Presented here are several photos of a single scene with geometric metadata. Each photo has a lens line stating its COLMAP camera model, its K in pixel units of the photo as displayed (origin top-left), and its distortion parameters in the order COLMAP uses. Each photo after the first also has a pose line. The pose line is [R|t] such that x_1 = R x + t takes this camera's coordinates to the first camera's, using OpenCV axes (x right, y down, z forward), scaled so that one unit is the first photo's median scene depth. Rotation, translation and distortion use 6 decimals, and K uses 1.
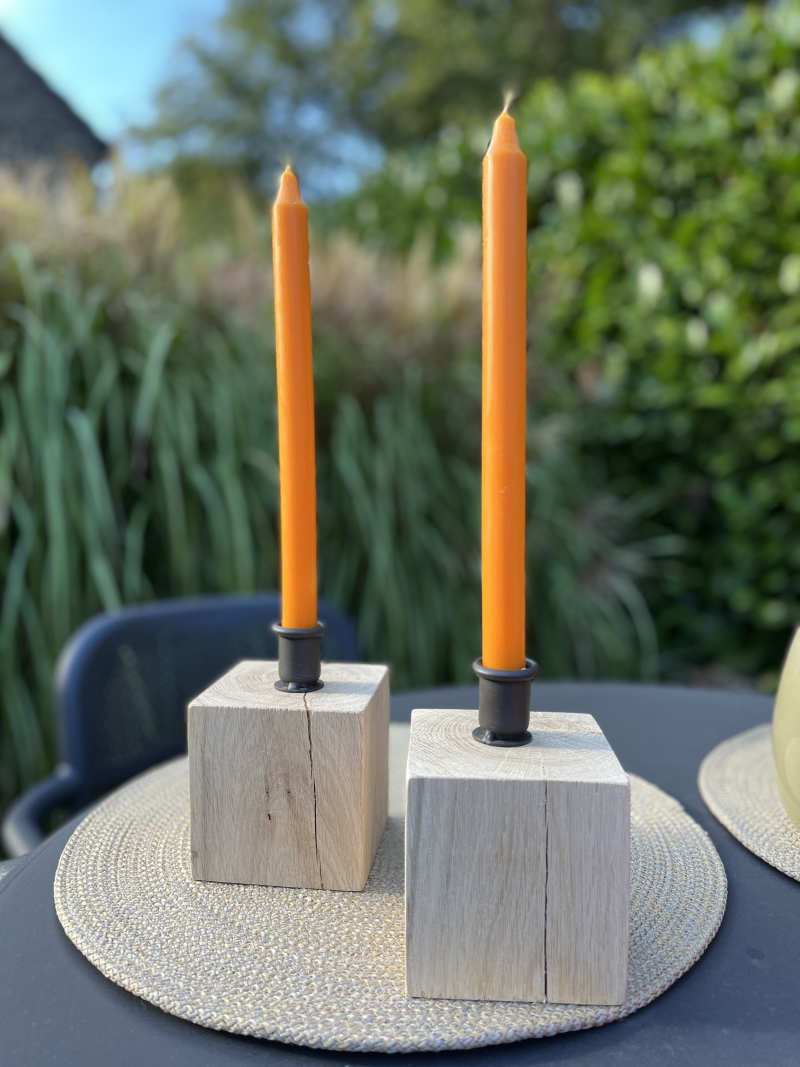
lens RADIAL K [[828.8, 0, 400.0], [0, 828.8, 533.5], [0, 0, 1]] dist [0.008799, -0.015116]
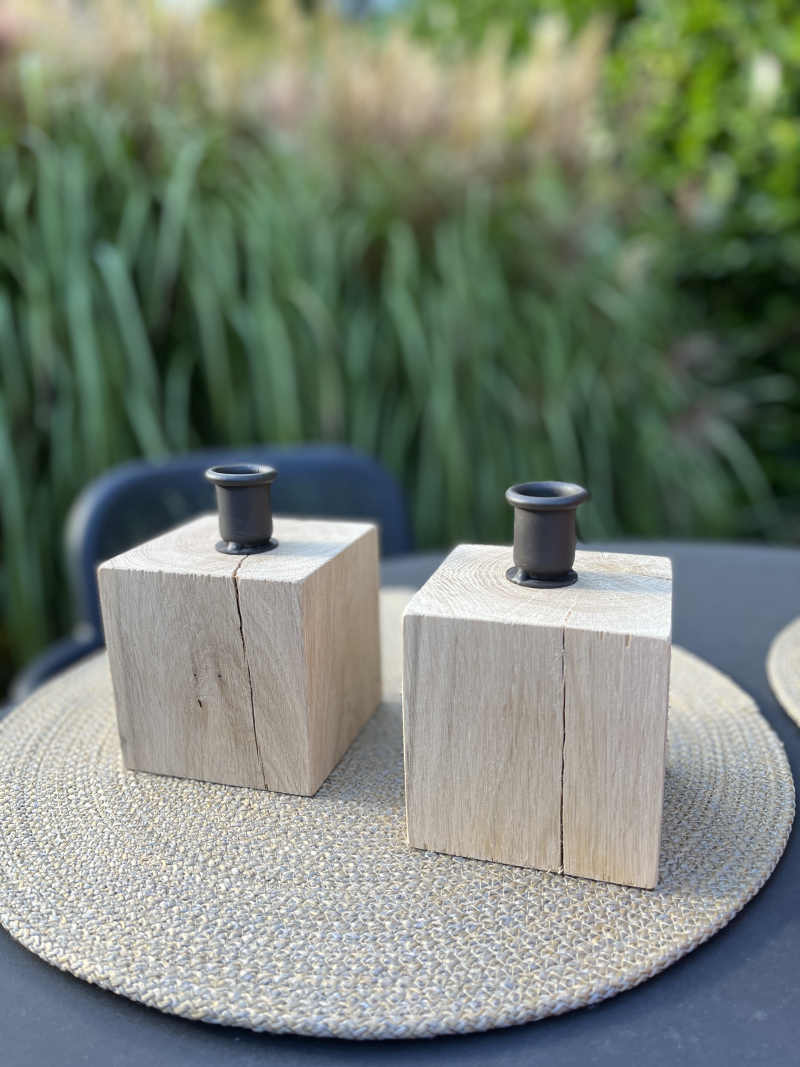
lens RADIAL K [[799.4, 0, 405.2], [0, 799.4, 536.6], [0, 0, 1]] dist [-0.011691, -0.005205]
pose [[0.984528, 0.011979, -0.174816, 0.177417], [0.016966, 0.986457, 0.163140, 0.054701], [0.174403, -0.163582, 0.970991, 0.299431]]
